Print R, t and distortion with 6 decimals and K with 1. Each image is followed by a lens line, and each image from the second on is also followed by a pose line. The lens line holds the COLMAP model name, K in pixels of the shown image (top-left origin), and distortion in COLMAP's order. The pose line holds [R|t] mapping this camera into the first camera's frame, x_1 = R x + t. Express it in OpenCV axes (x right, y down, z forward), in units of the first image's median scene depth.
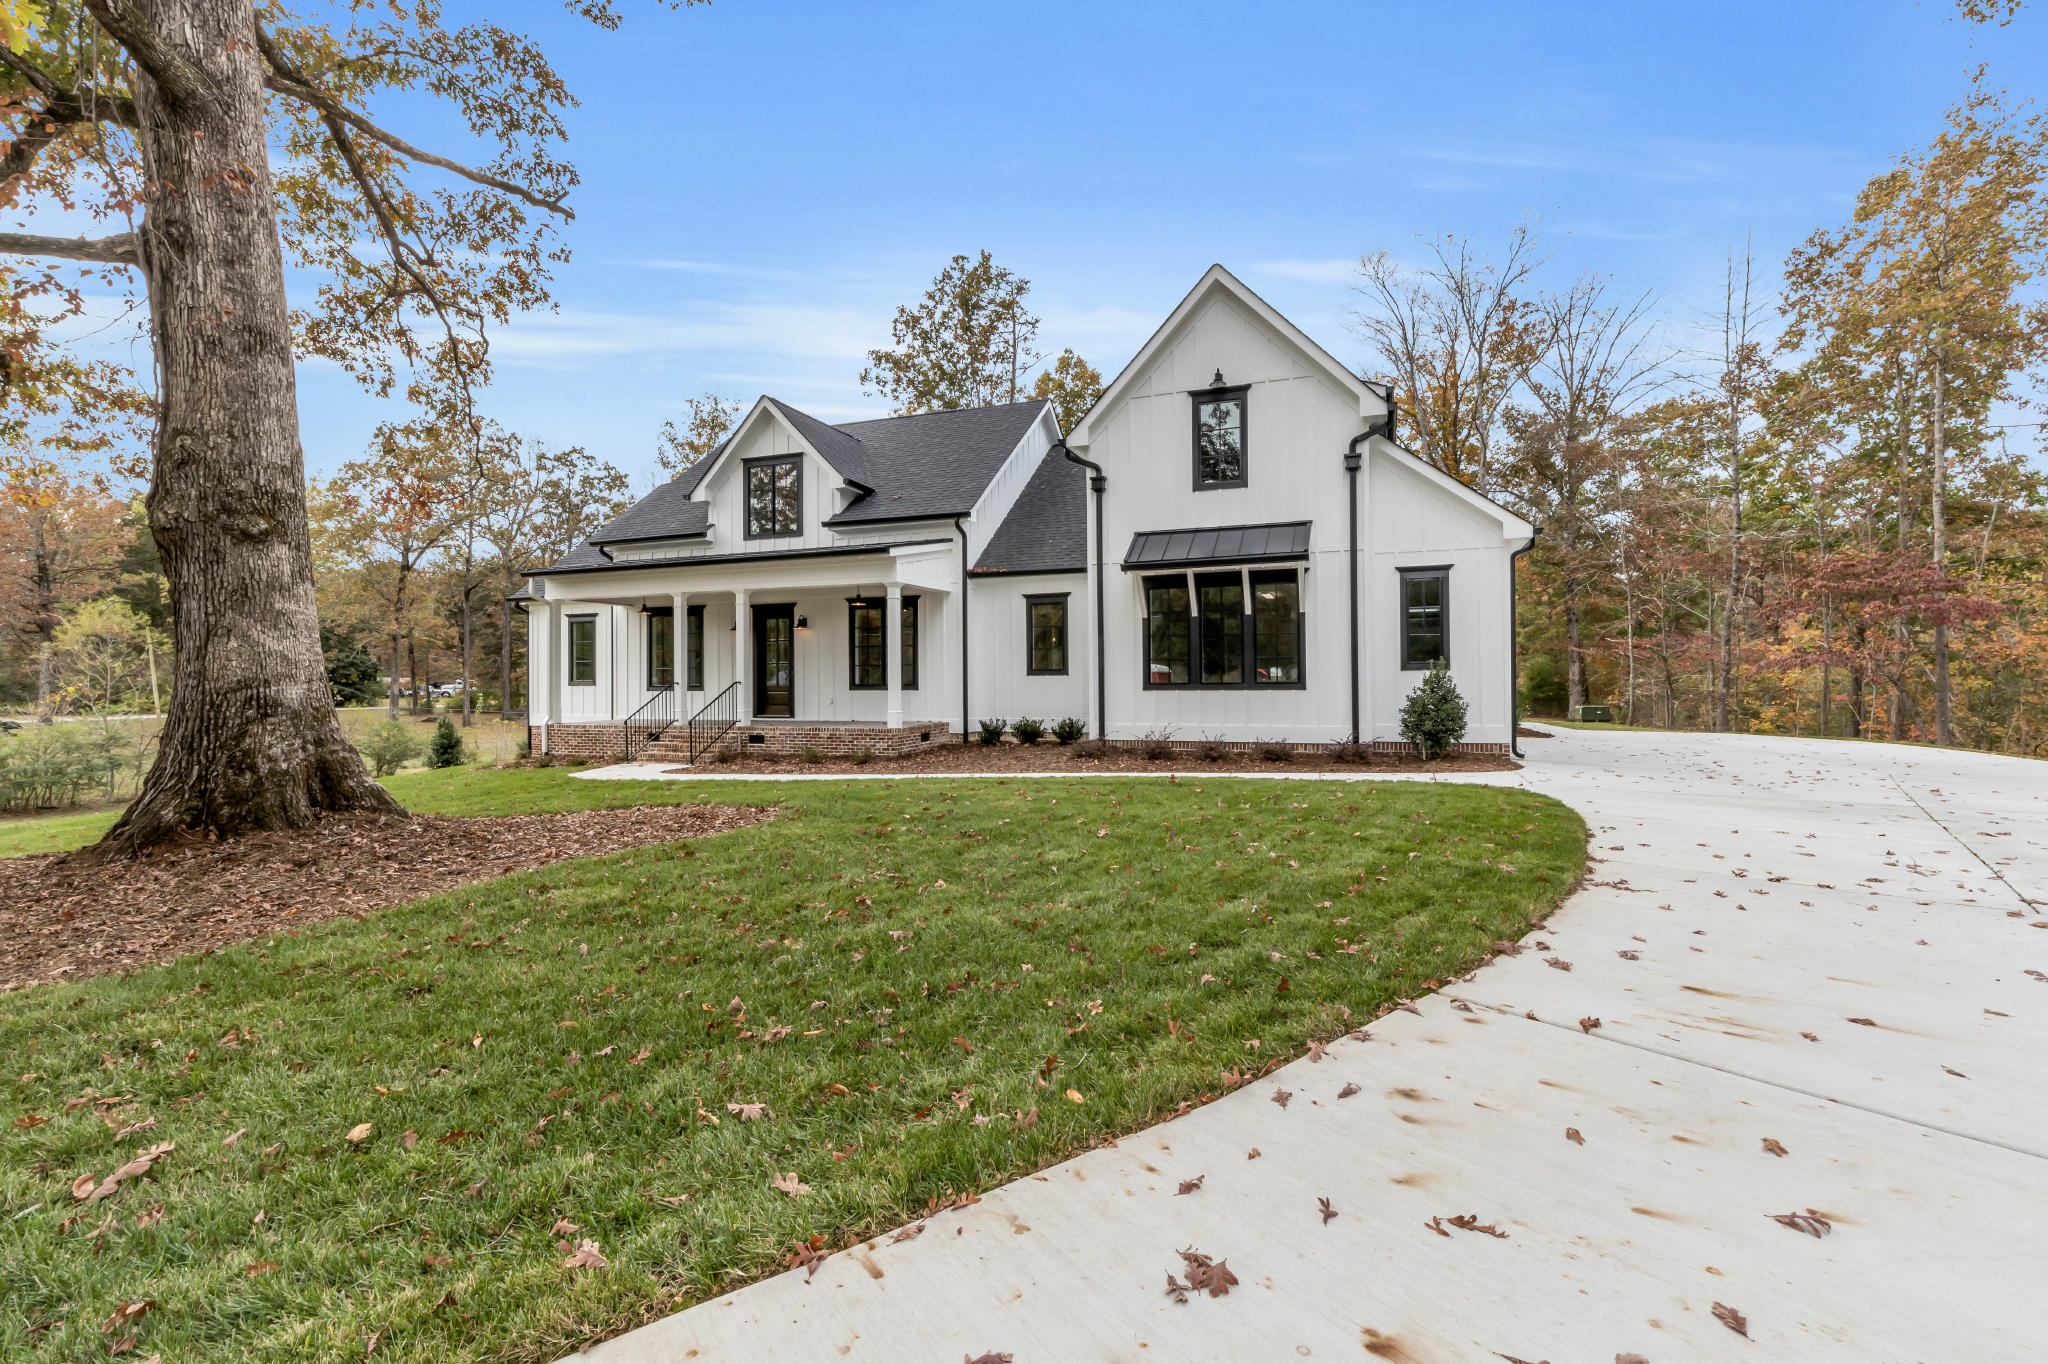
lens RADIAL K [[913.8, 0, 1024.0], [0, 913.8, 682.0], [0, 0, 1]] dist [0.002422, -0.000329]
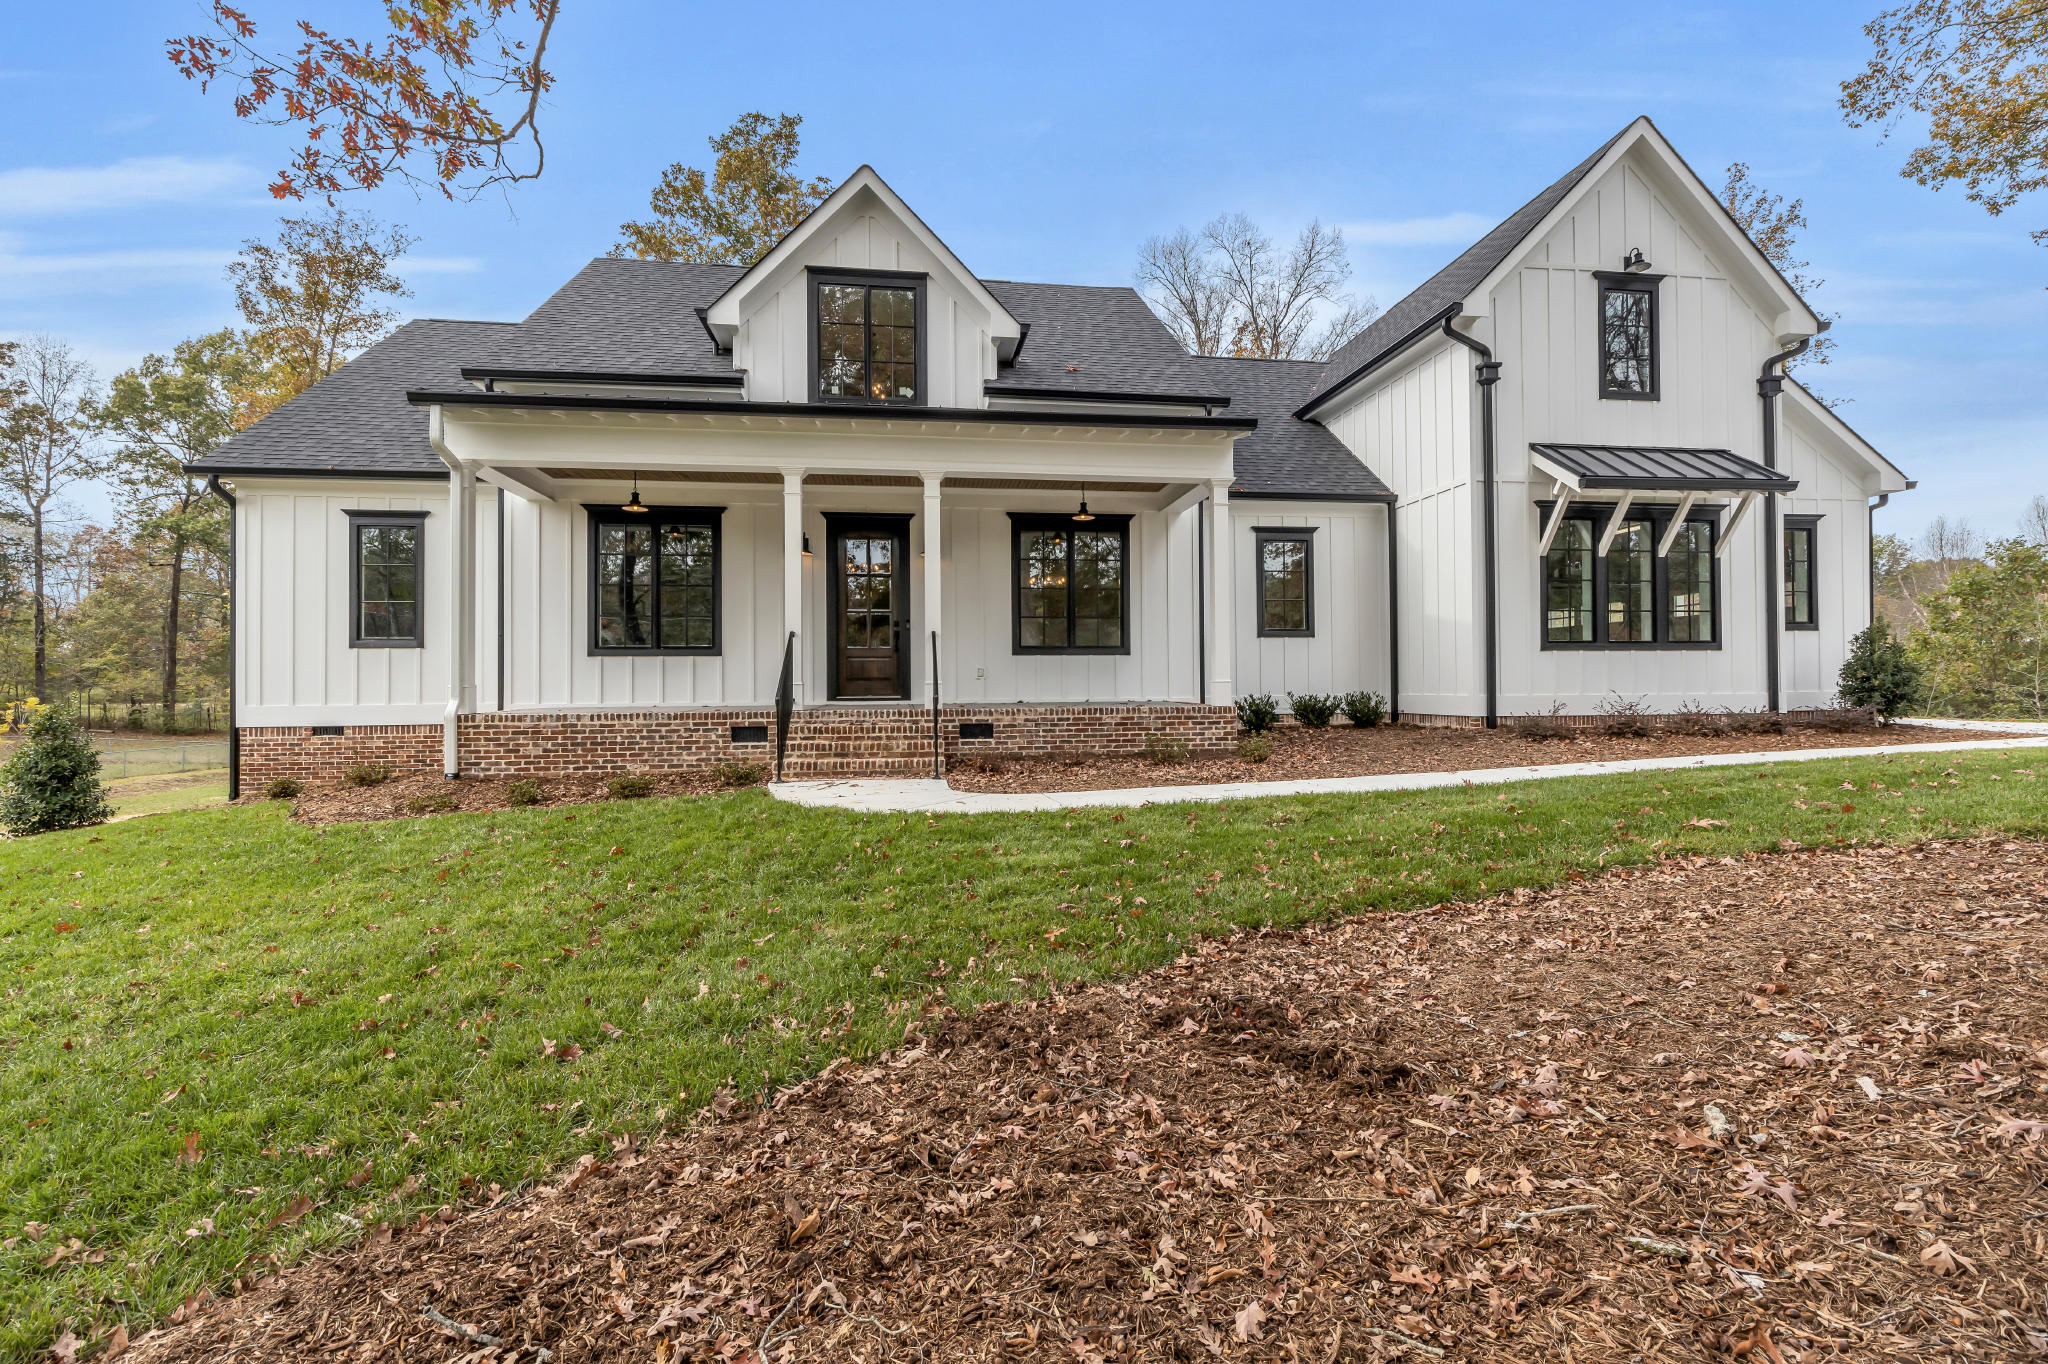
lens RADIAL K [[913.8, 0, 1024.0], [0, 913.8, 682.0], [0, 0, 1]] dist [0.002422, -0.000329]
pose [[0.874617, 0.001309, 0.484812, -0.507760], [0.001090, 0.999989, -0.004668, 0.031933], [-0.484813, 0.004611, 0.874606, 0.442731]]
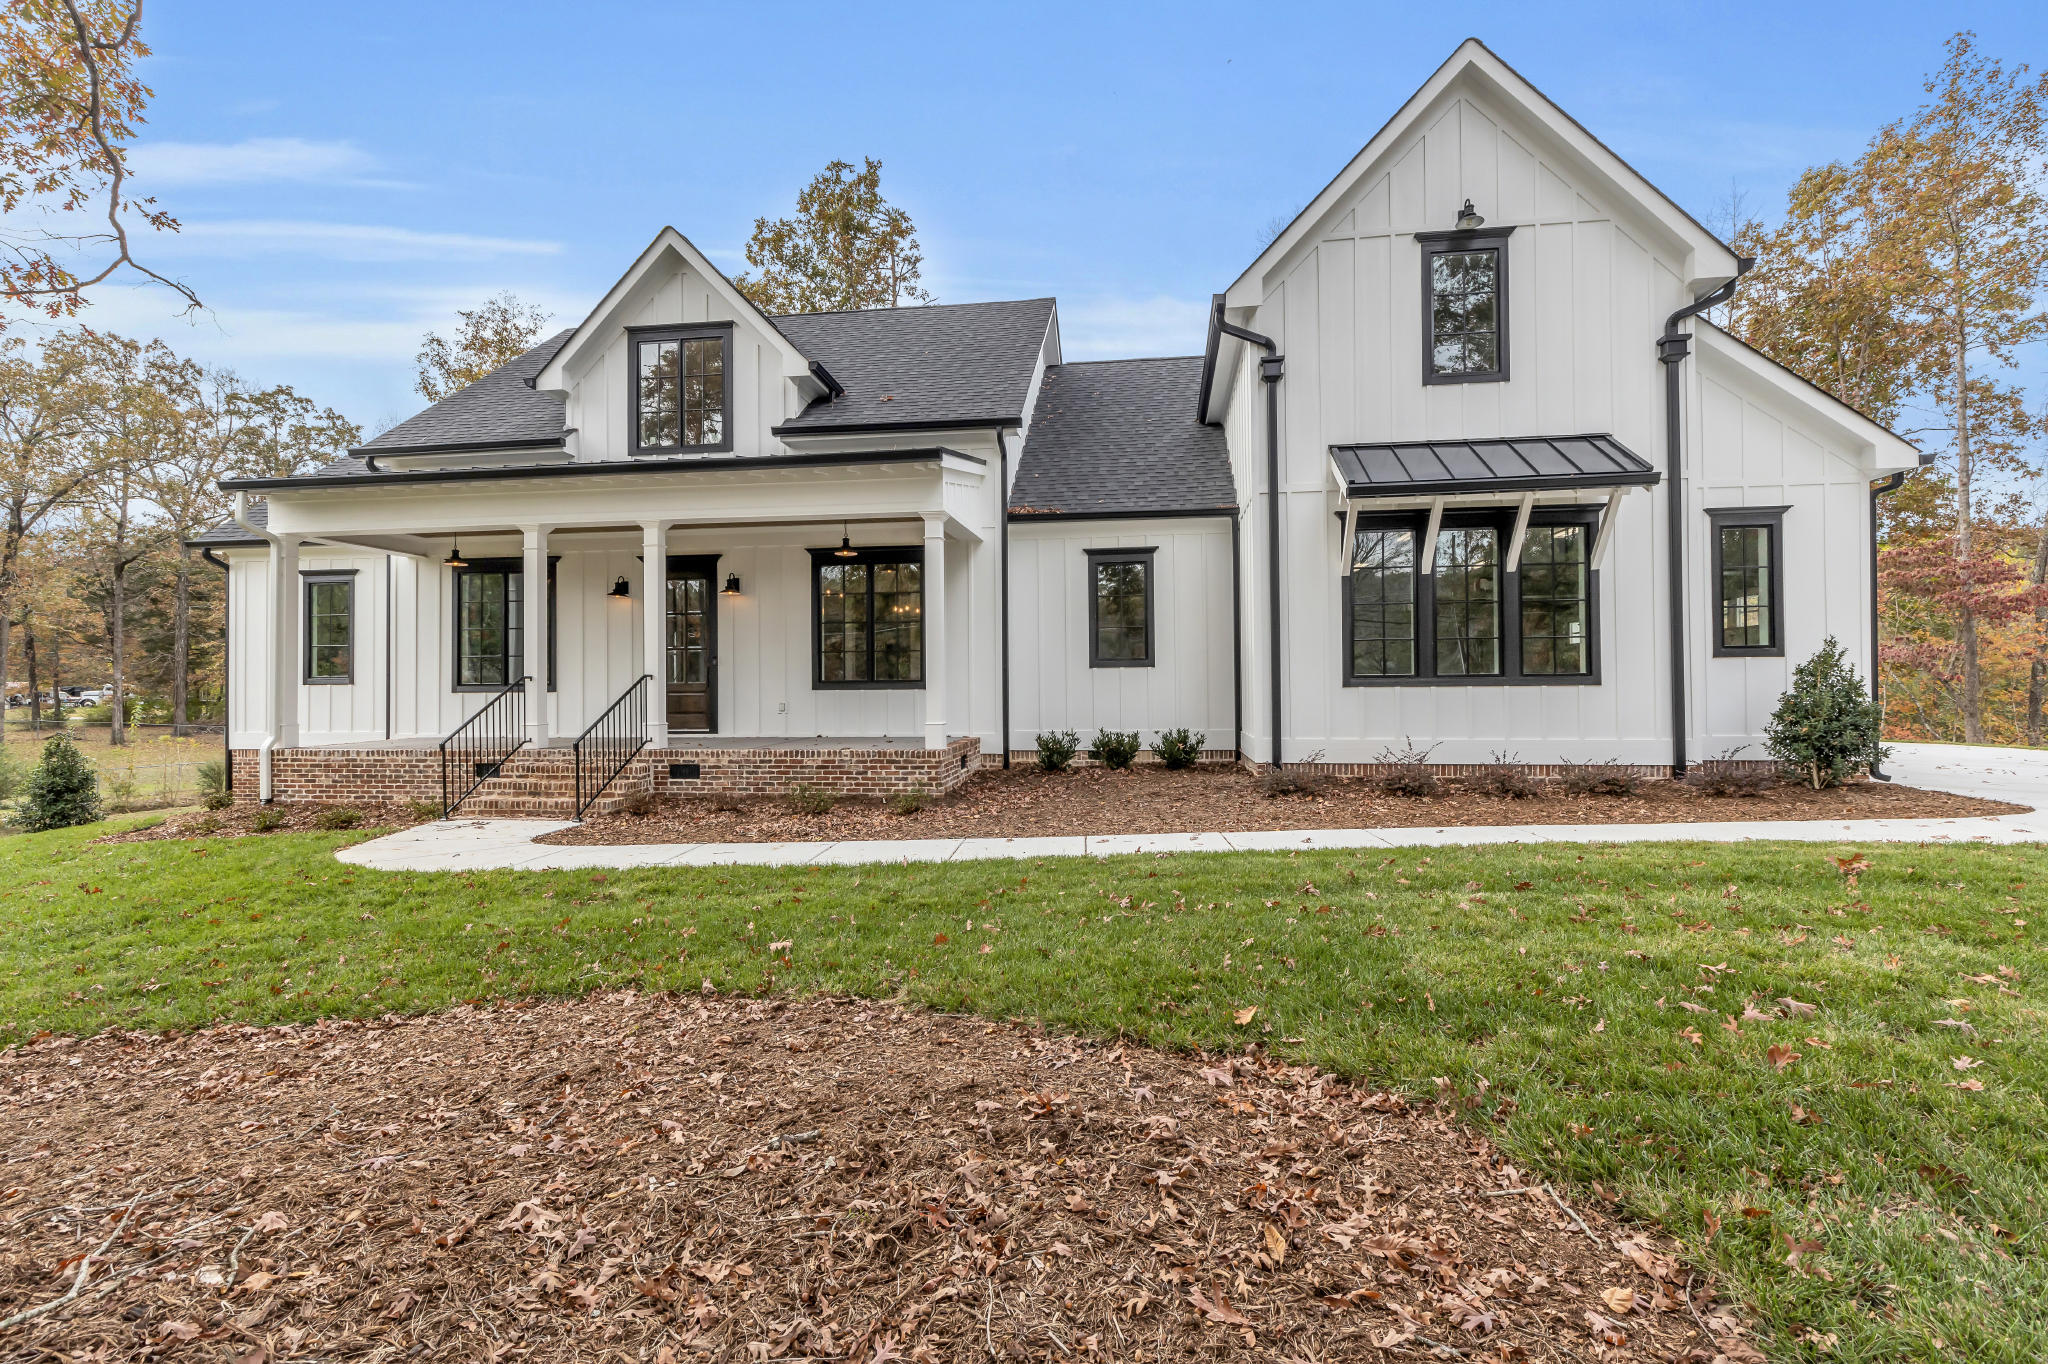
lens RADIAL K [[913.8, 0, 1024.0], [0, 913.8, 682.0], [0, 0, 1]] dist [0.002422, -0.000329]
pose [[0.973478, -0.000360, 0.228780, -0.197953], [0.001579, 0.999986, -0.005145, 0.007317], [-0.228775, 0.005370, 0.973464, 0.341251]]
